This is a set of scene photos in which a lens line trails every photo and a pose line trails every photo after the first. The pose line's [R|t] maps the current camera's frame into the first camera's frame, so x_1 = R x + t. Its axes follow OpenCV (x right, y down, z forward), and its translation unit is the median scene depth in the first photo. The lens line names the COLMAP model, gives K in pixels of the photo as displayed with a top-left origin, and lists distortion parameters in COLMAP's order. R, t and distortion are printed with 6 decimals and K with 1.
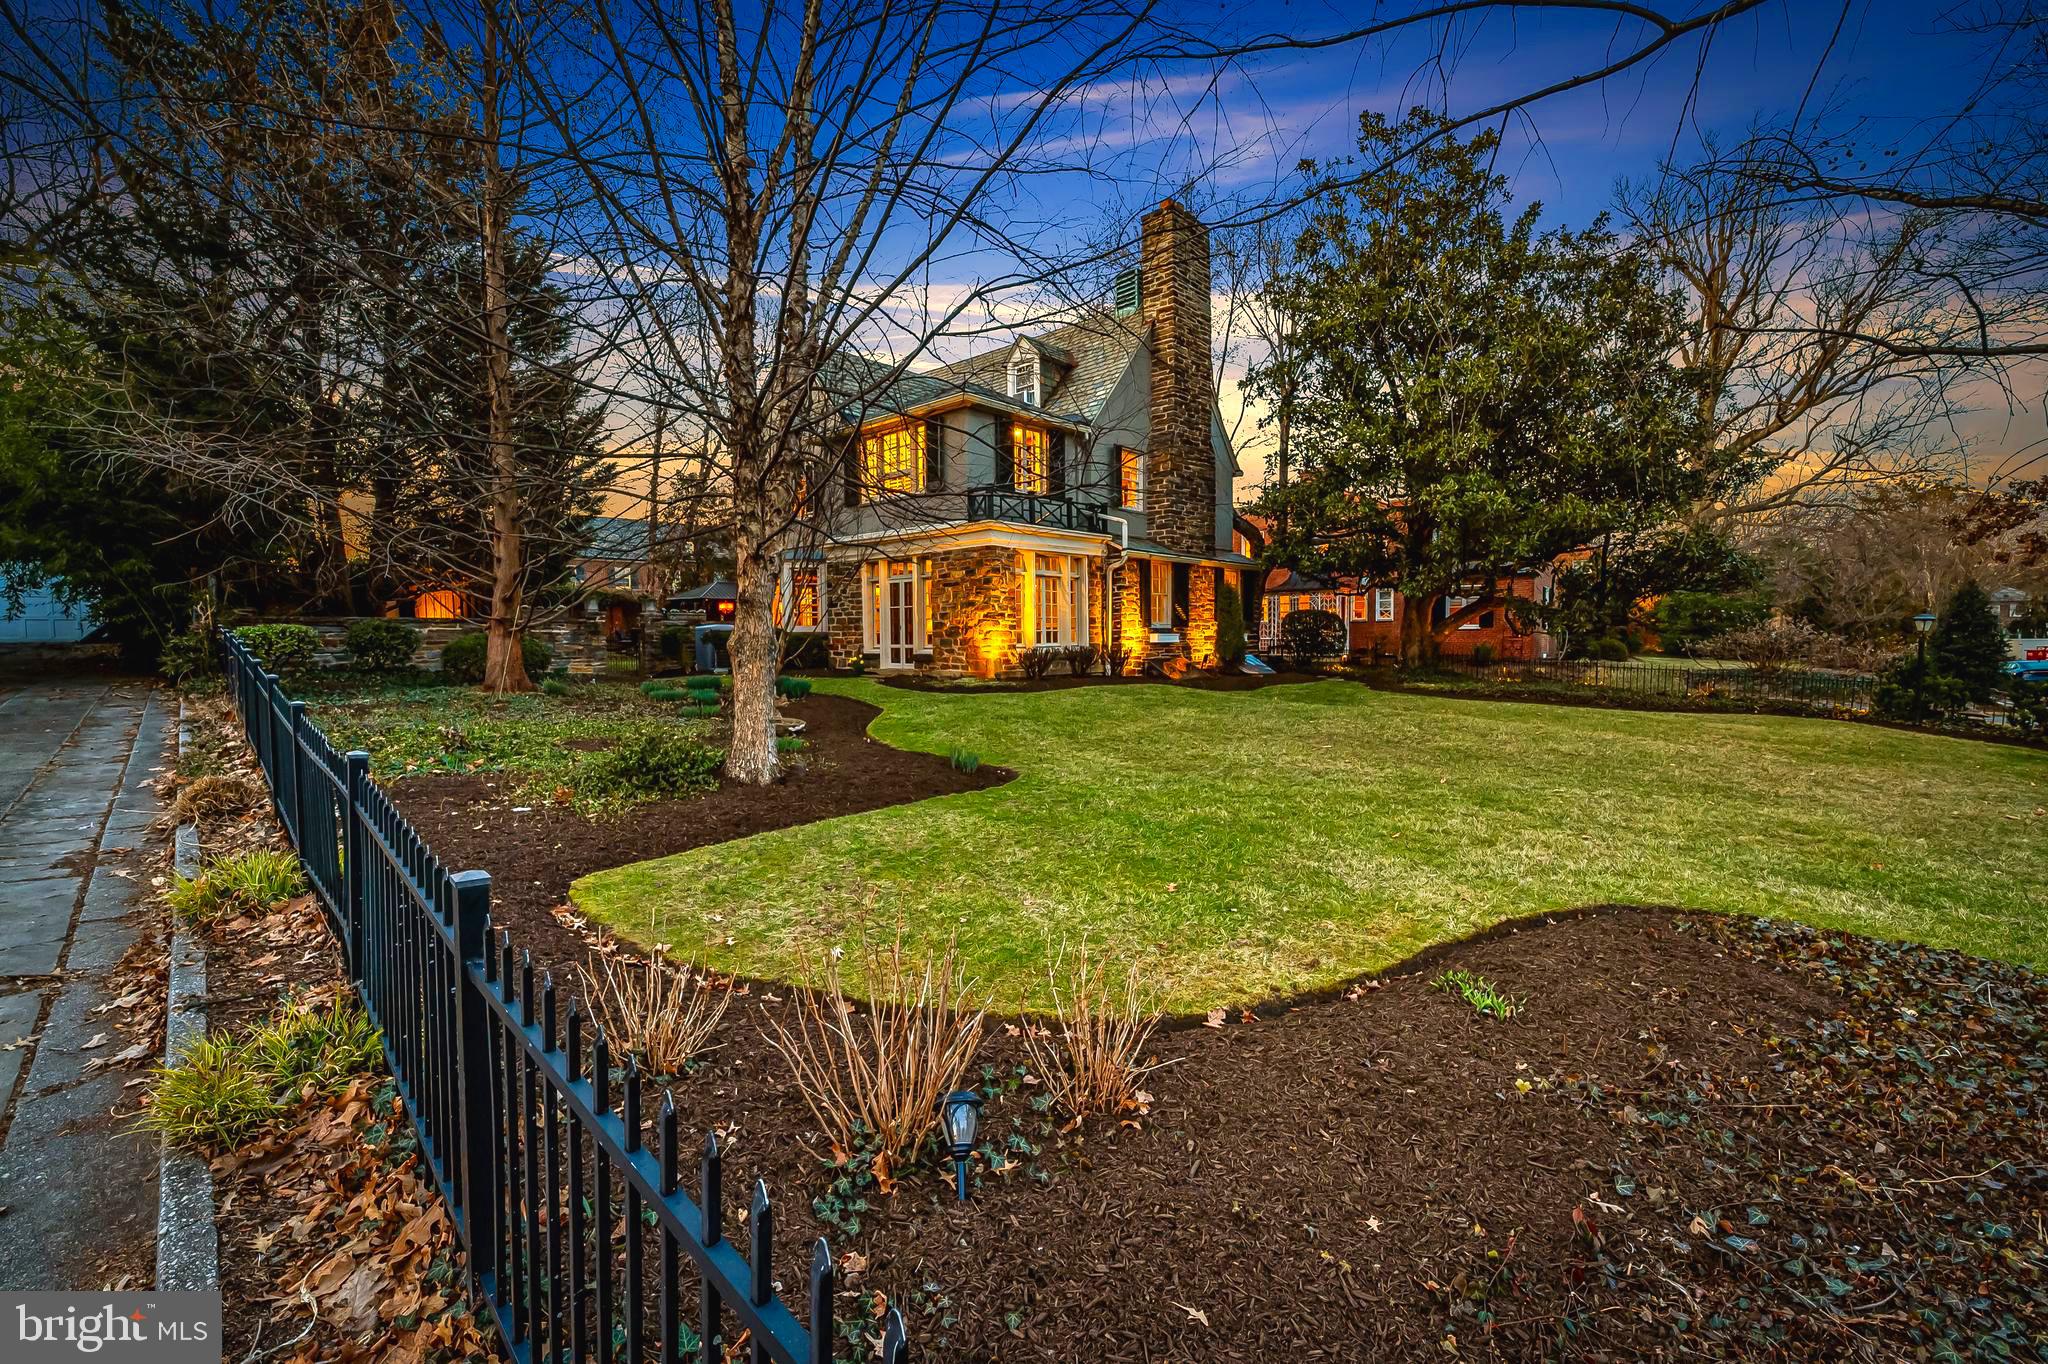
lens RADIAL K [[865.0, 0, 1018.8], [0, 865.0, 681.8], [0, 0, 1]] dist [0.001787, -0.000005]
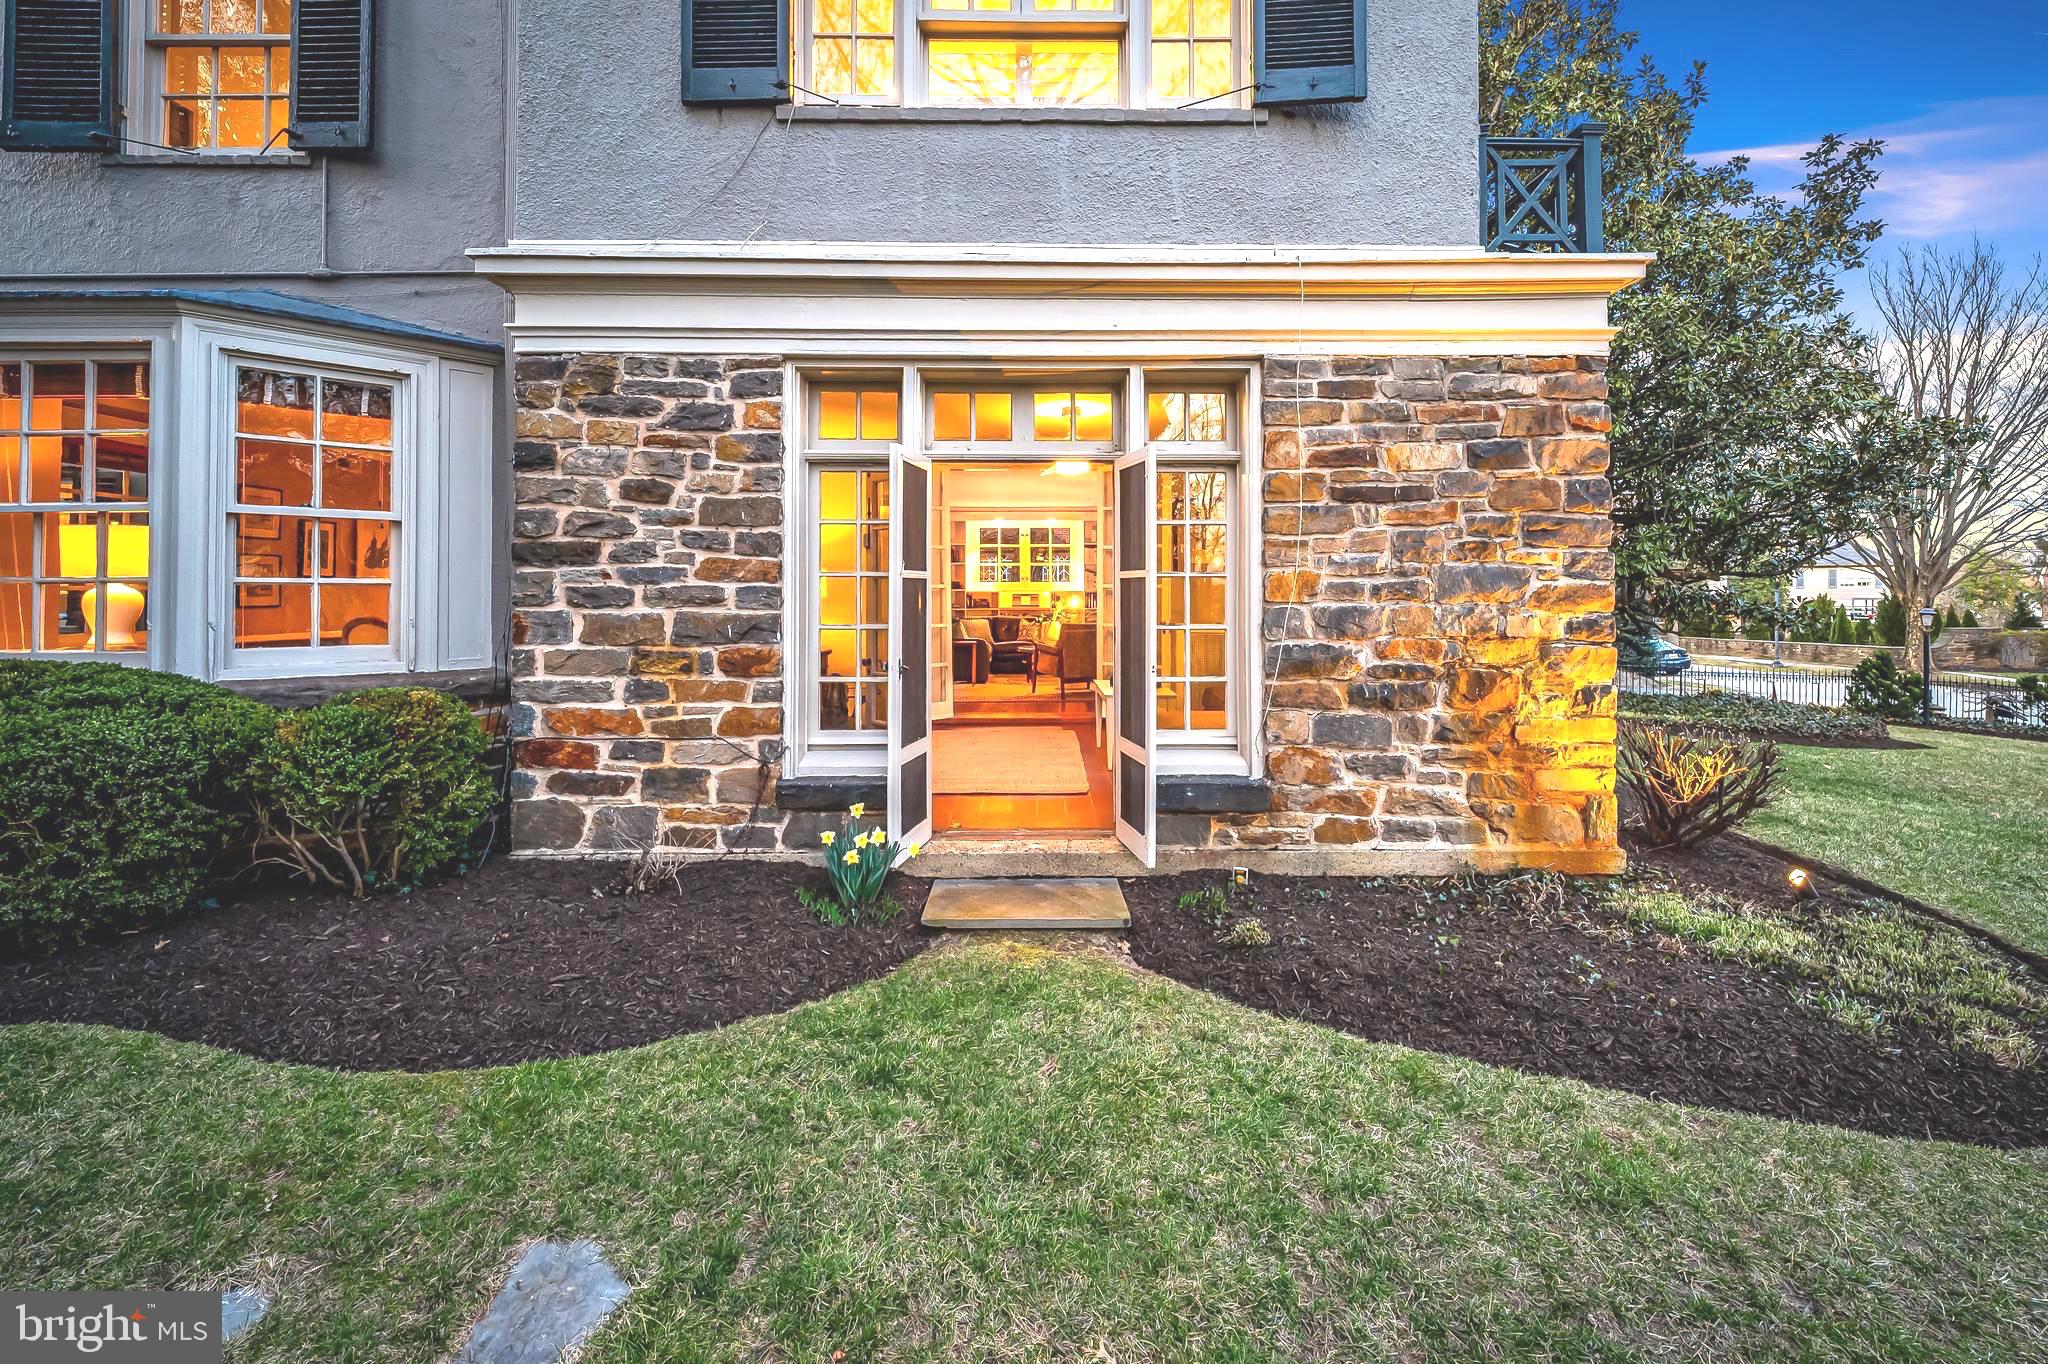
lens RADIAL K [[865.0, 0, 1030.6], [0, 865.0, 590.9], [0, 0, 1]] dist [0.001787, -0.000005]
pose [[0.731607, 0.019170, 0.681457, -0.264155], [0.030317, 0.997701, -0.060614, -0.060869], [-0.681052, 0.065005, 0.729344, 0.739728]]
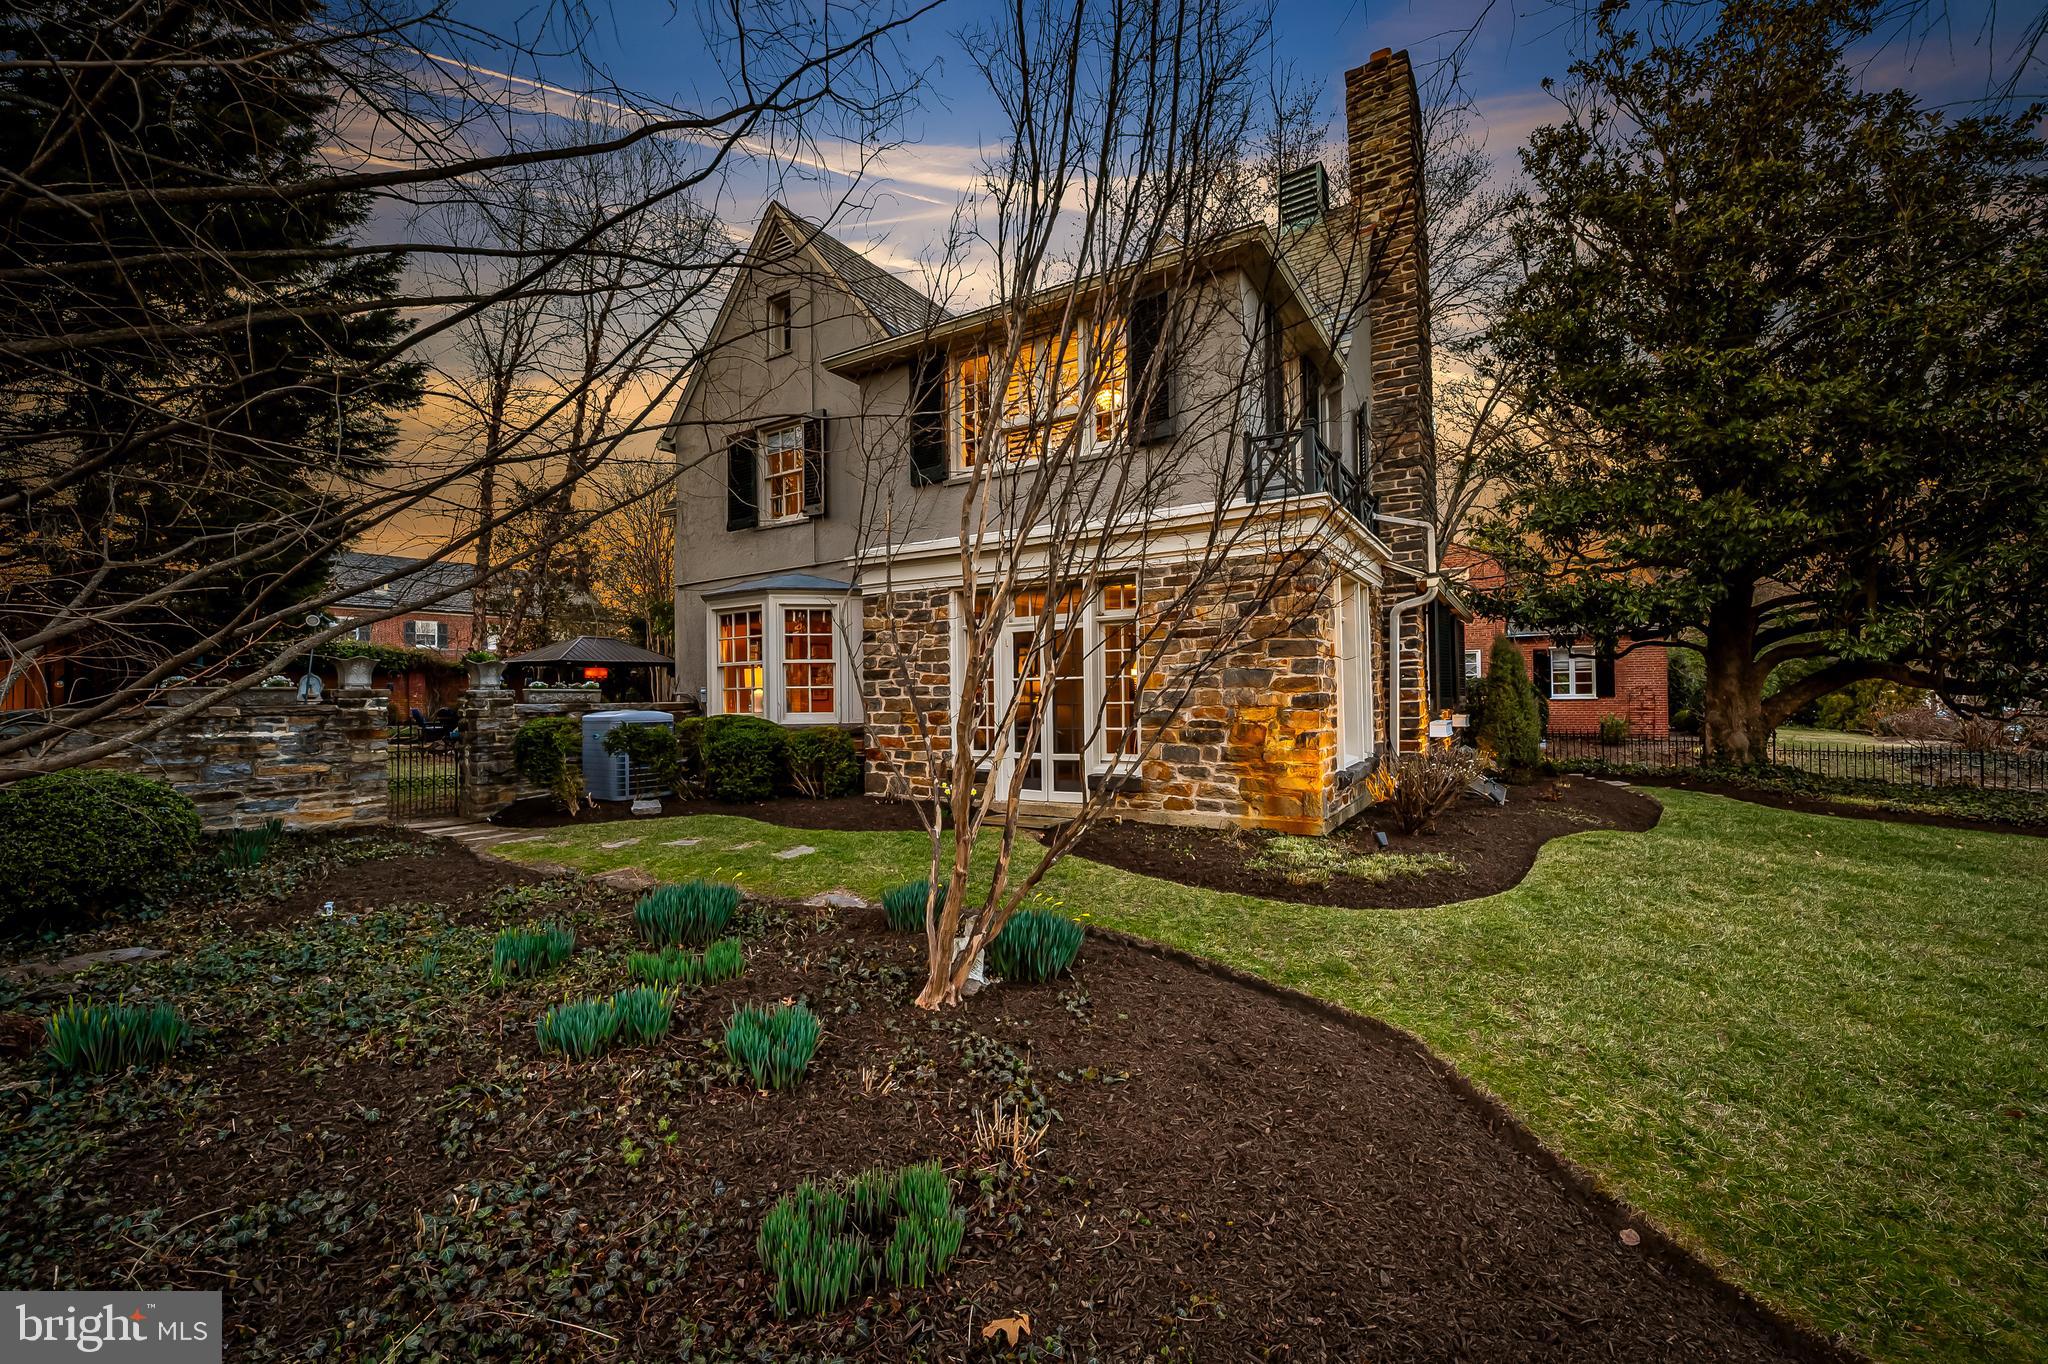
lens RADIAL K [[865.0, 0, 1031.2], [0, 865.0, 672.7], [0, 0, 1]] dist [0.001787, -0.000005]
pose [[0.983075, -0.000990, 0.183200, -0.211747], [0.016152, 0.996560, -0.081291, -0.044129], [-0.182489, 0.082874, 0.979709, 0.455397]]
